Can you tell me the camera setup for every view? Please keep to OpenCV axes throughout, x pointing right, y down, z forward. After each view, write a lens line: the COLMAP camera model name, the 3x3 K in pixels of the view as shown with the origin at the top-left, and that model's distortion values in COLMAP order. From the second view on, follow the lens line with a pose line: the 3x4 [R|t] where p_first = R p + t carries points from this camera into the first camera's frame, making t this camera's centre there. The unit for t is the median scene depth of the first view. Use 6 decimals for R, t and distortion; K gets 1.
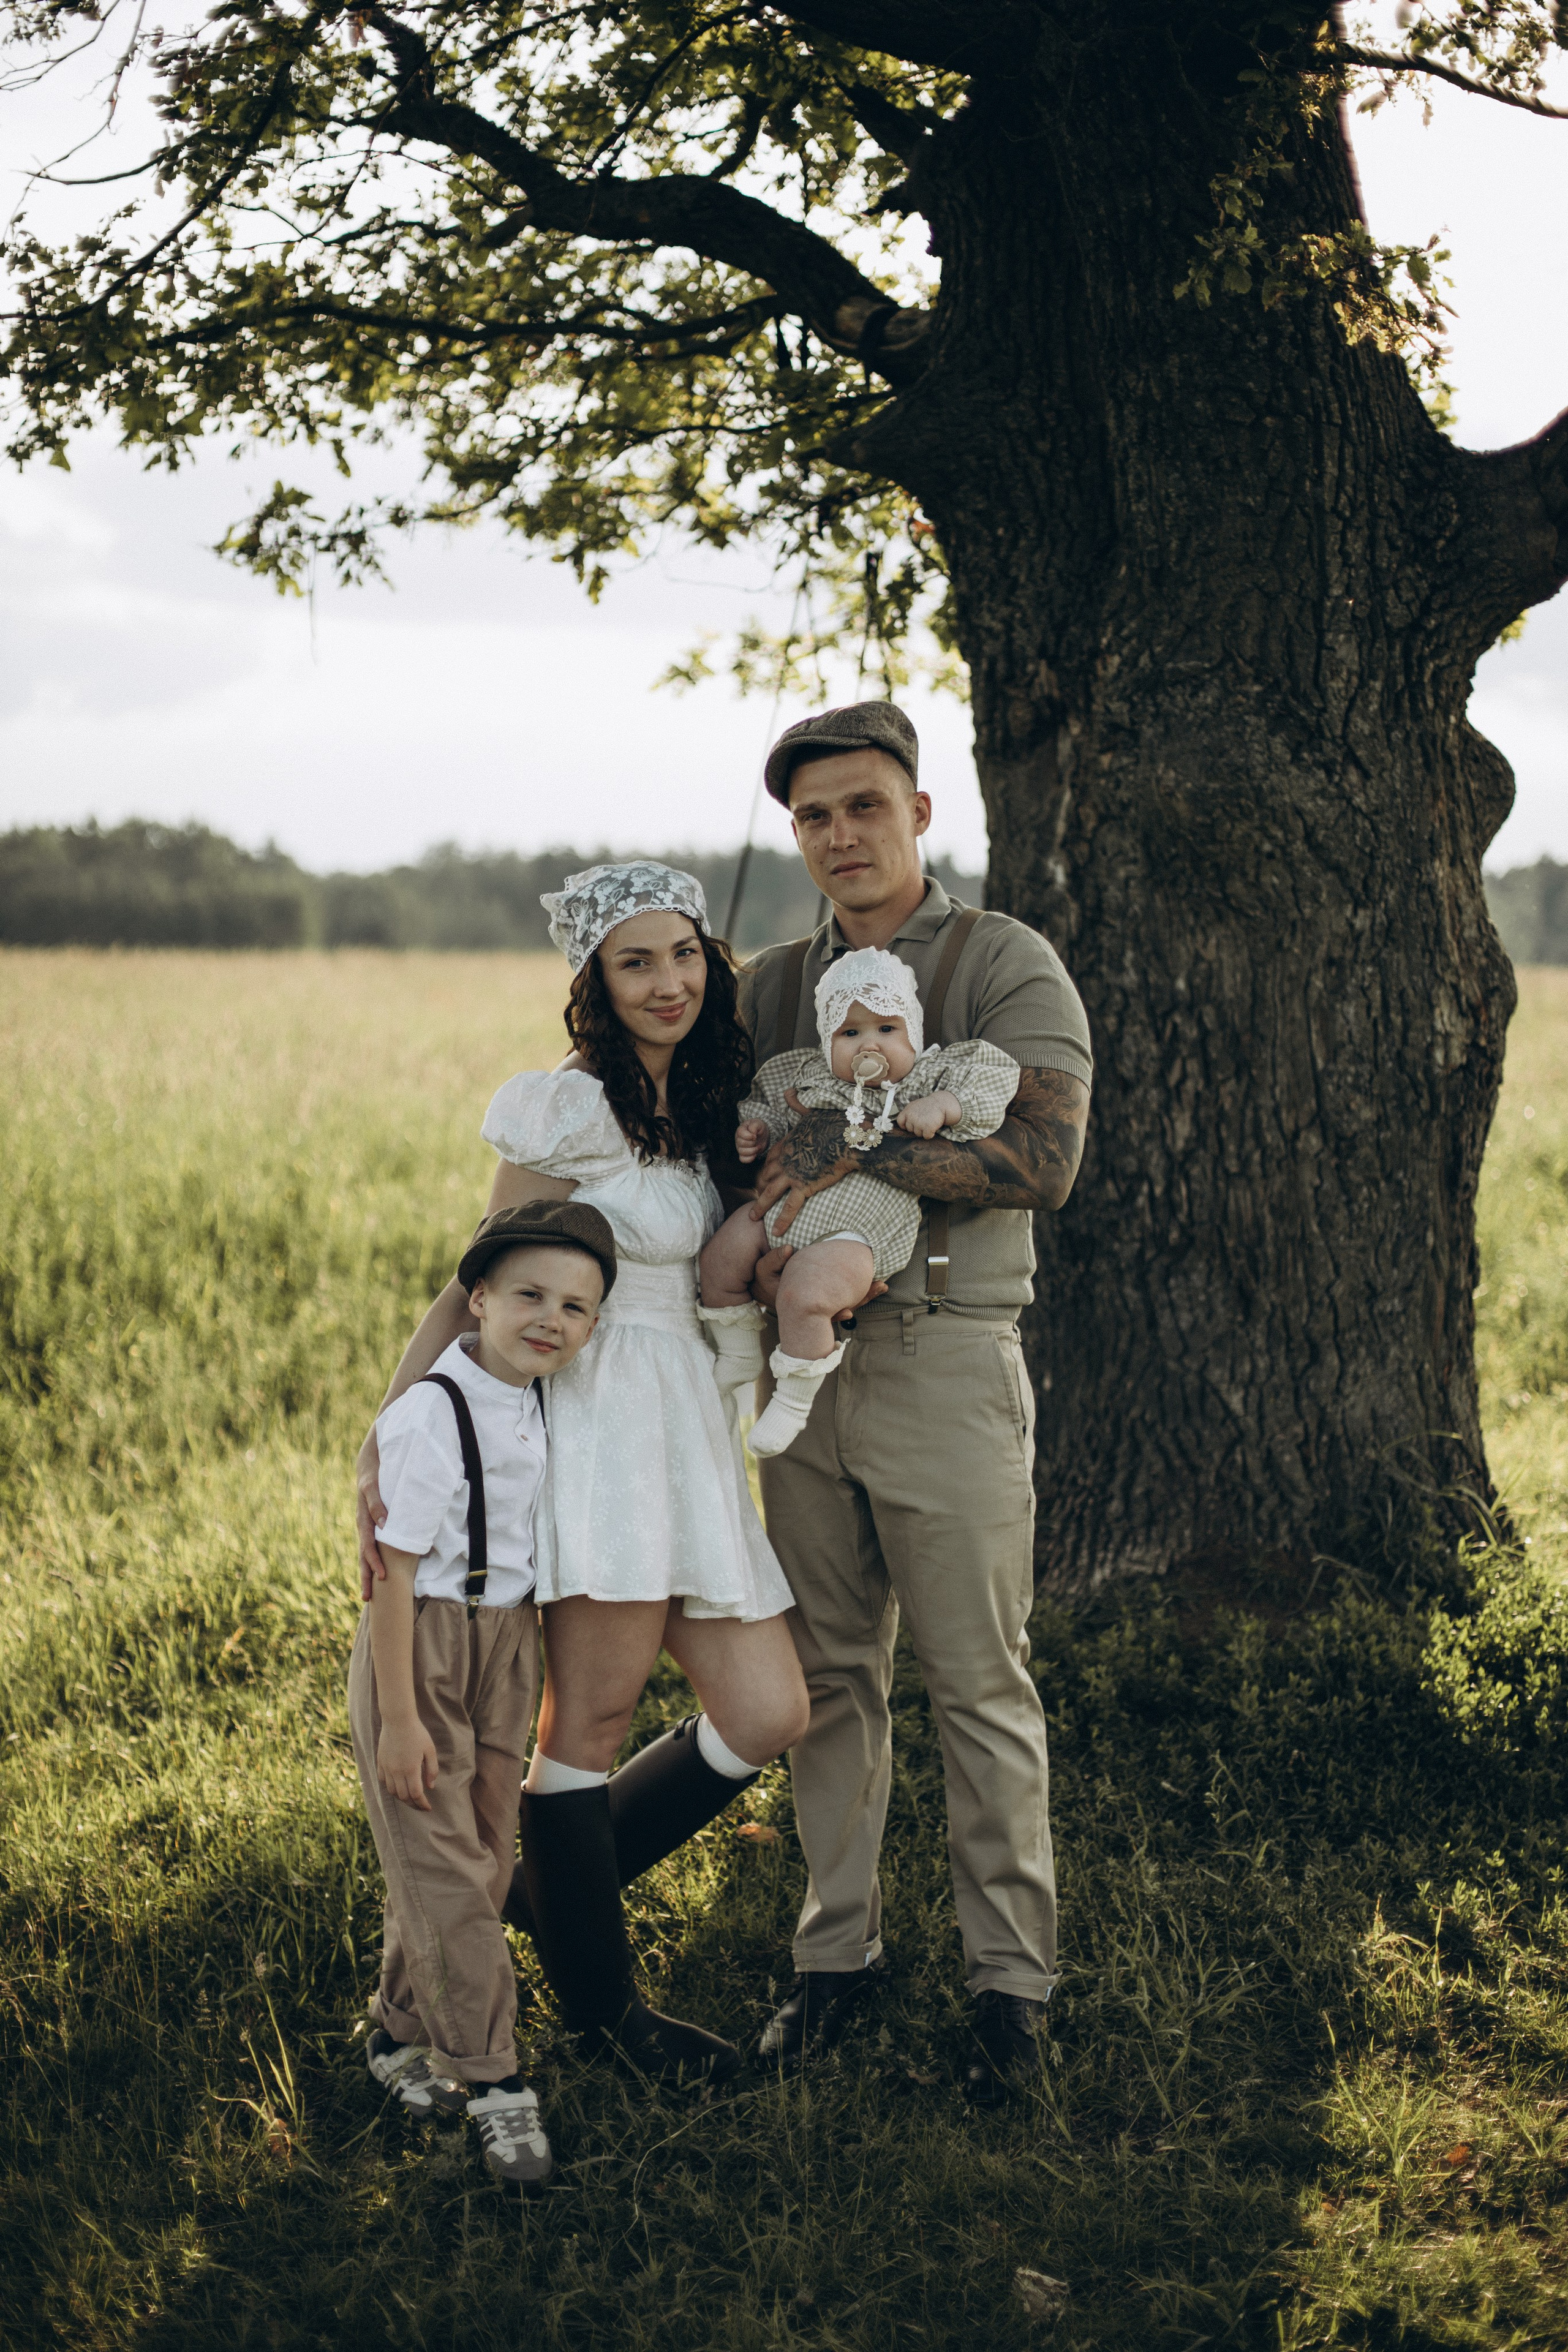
lens RADIAL K [[3457.0, 0, 784.0], [0, 3457.0, 1176.0], [0, 0, 1]] dist [-0.154559, 0.165603]
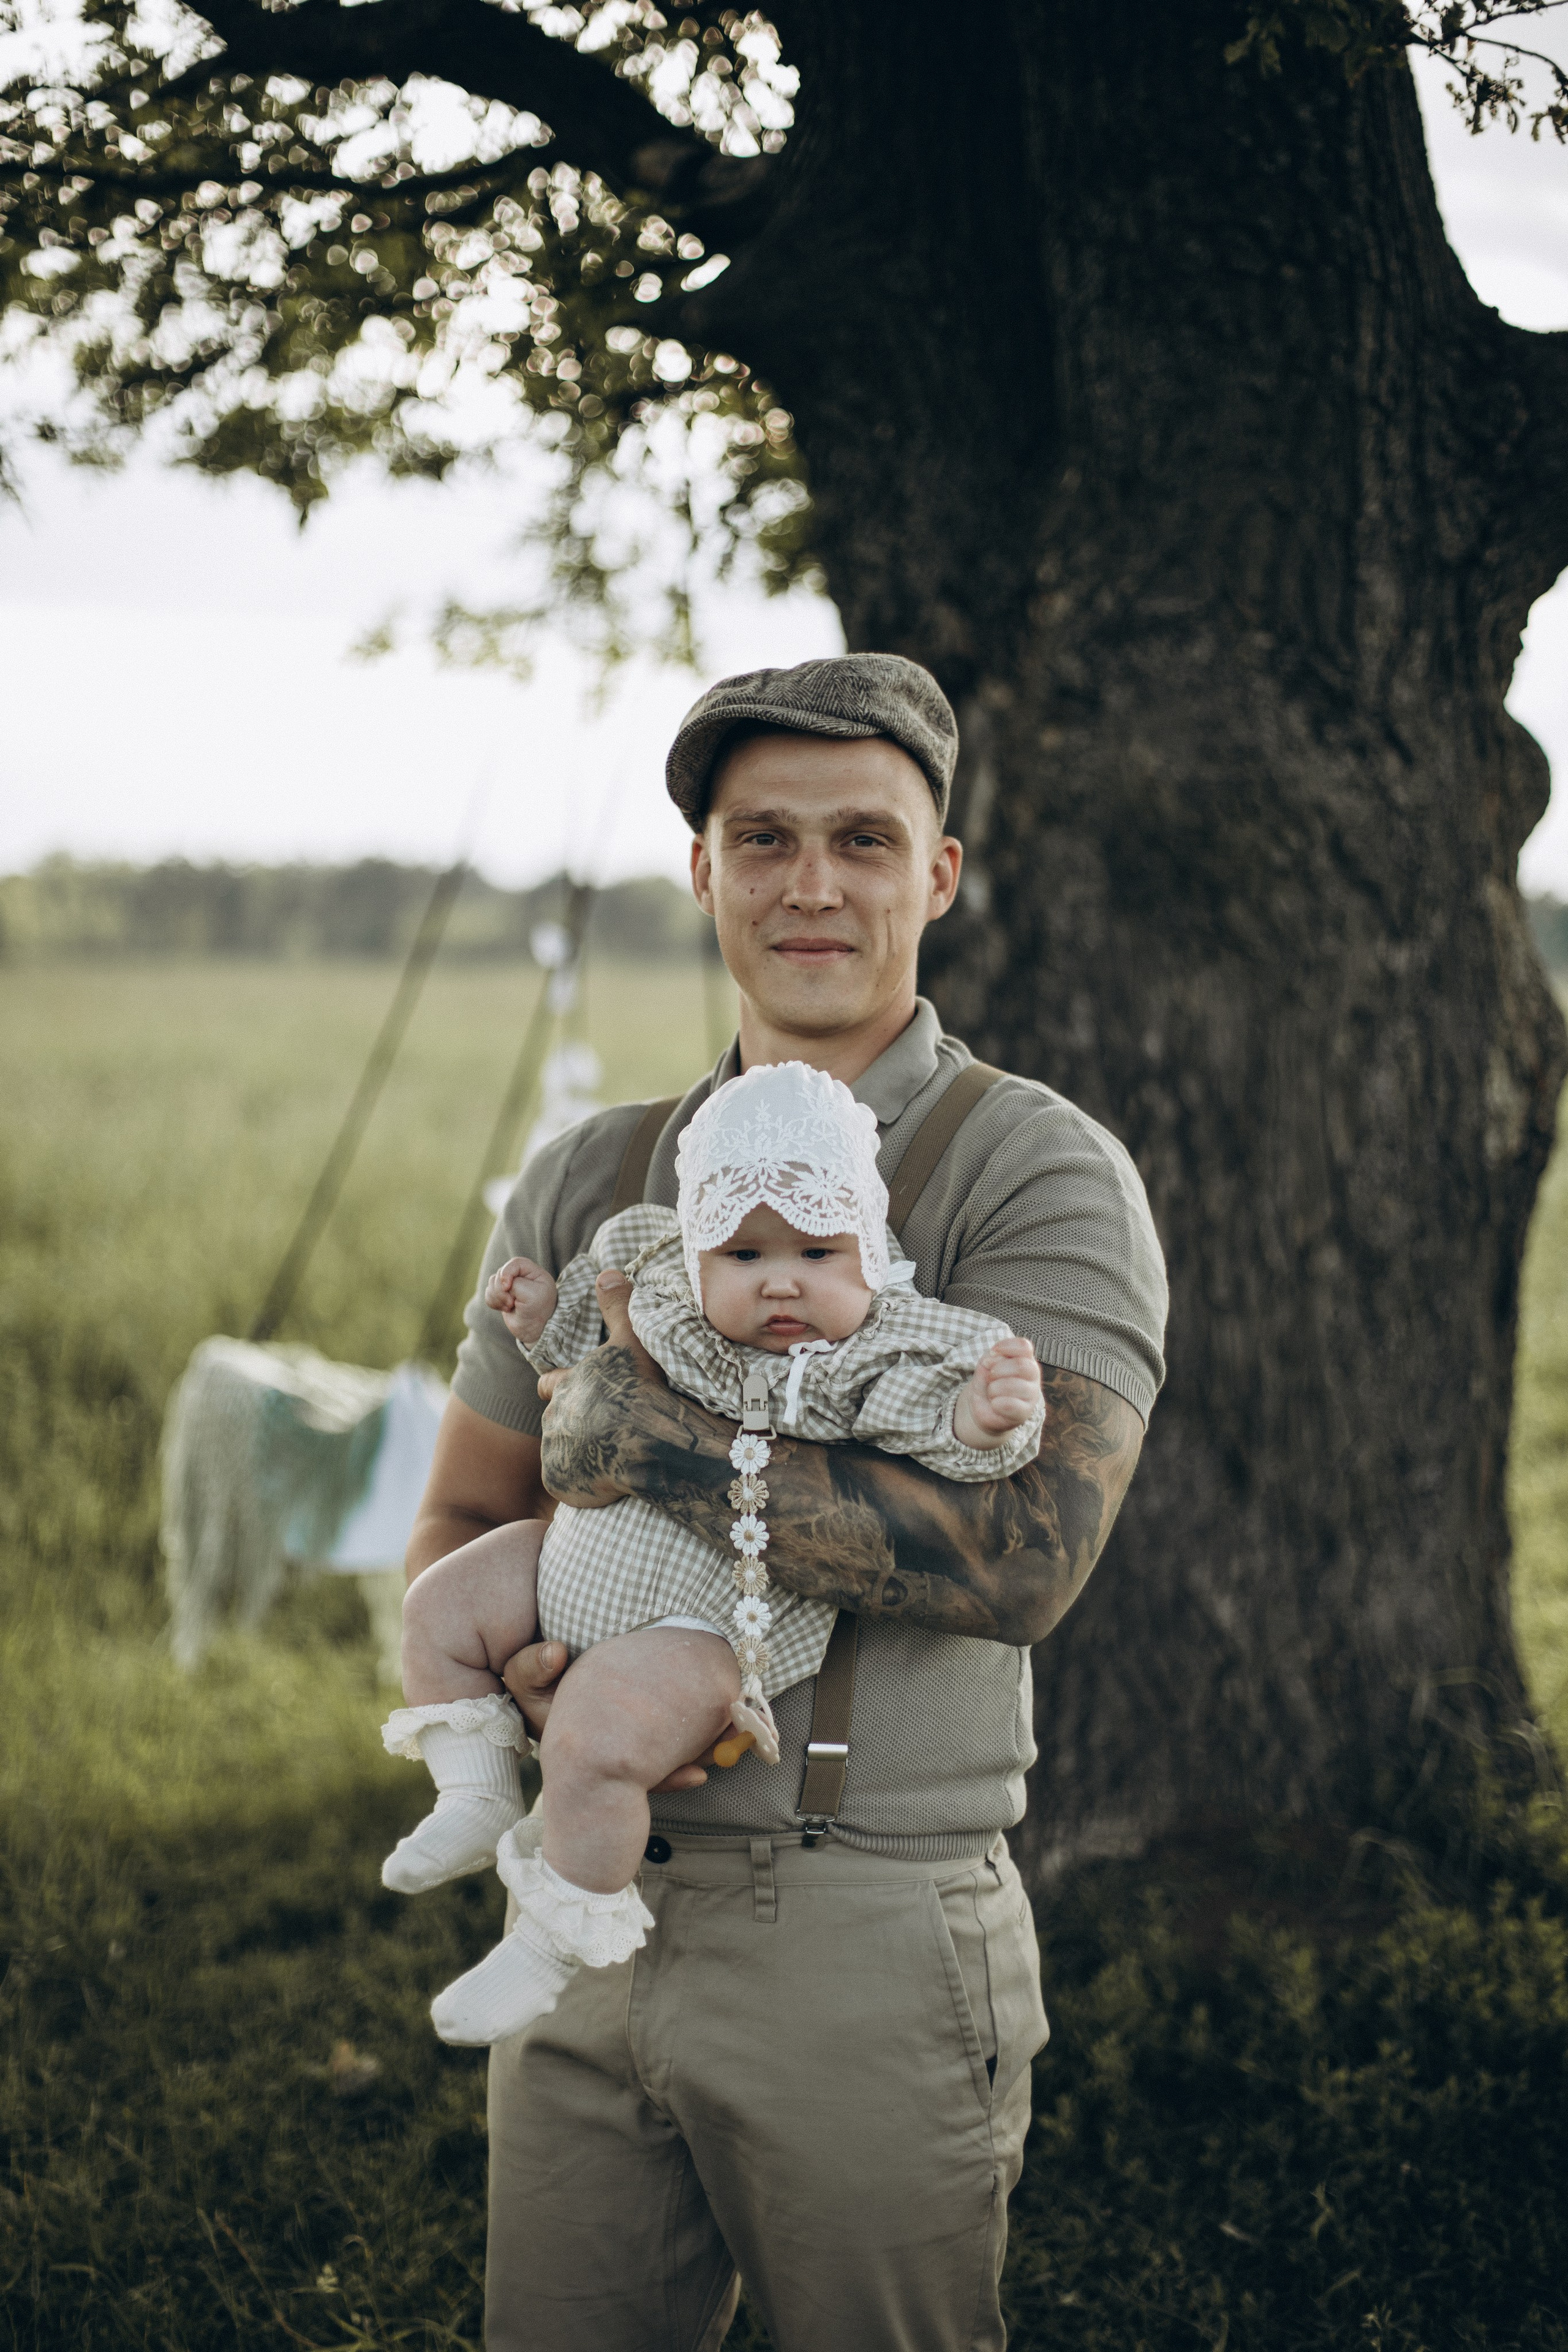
lens RADIAL K [[3552.9, 0, 742.4], [0, 3552.9, 1181.3], [0, 0, 1]] dist [-0.171079, 0.253644]
pose [[0.995610, -0.002020, 0.093577, -0.041820], [0.002307, 0.999993, -0.002955, -0.024792], [-0.093570, 0.003158, 0.995608, 0.261272]]
